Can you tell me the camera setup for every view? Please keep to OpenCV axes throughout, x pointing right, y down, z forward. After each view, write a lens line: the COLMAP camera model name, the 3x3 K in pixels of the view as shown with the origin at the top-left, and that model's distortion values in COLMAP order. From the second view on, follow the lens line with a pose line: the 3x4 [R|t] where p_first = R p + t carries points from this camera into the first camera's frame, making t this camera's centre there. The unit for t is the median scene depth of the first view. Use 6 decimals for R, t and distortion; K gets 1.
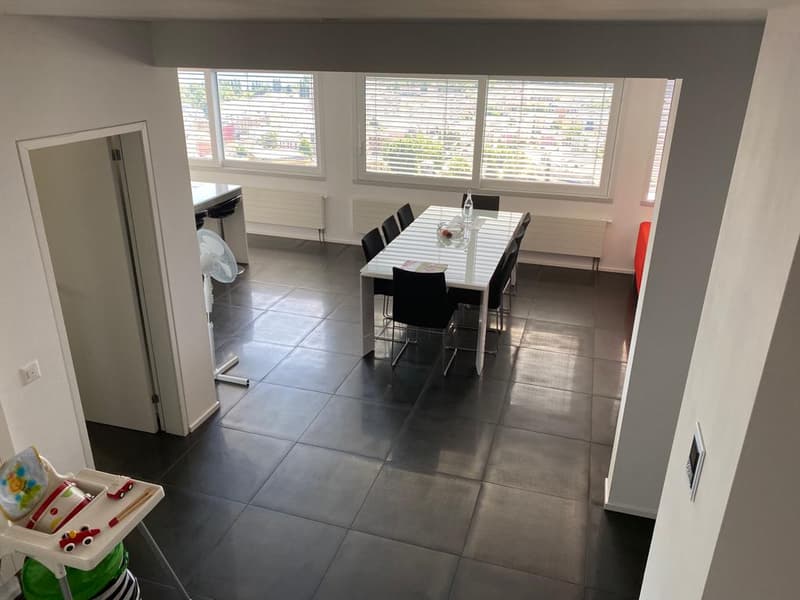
lens RADIAL K [[614.7, 0, 399.3], [0, 614.7, 303.0], [0, 0, 1]] dist [0.007618, -0.002955]
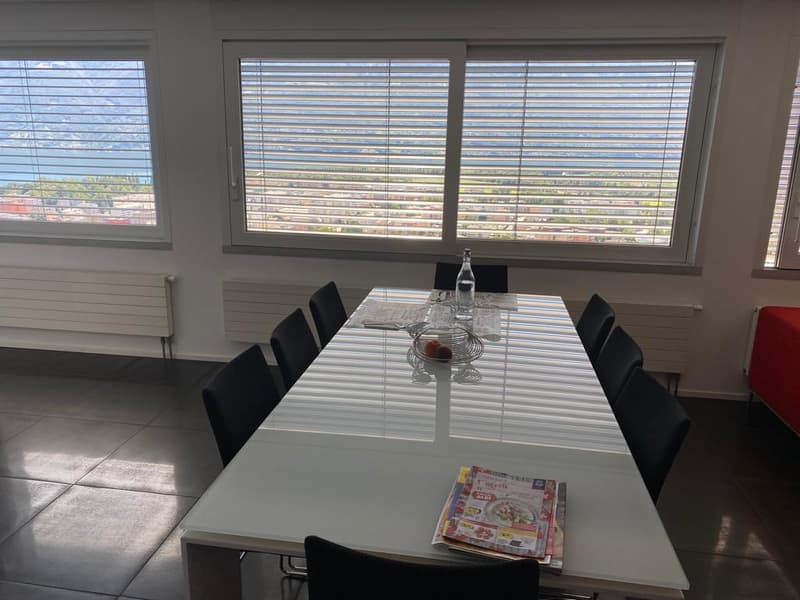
lens RADIAL K [[614.7, 0, 401.2], [0, 614.7, 300.6], [0, 0, 1]] dist [0.007618, -0.002955]
pose [[0.987662, -0.028664, 0.153957, -0.005198], [0.050960, 0.988425, -0.142893, -0.071882], [-0.148080, 0.148975, 0.977691, 0.489014]]
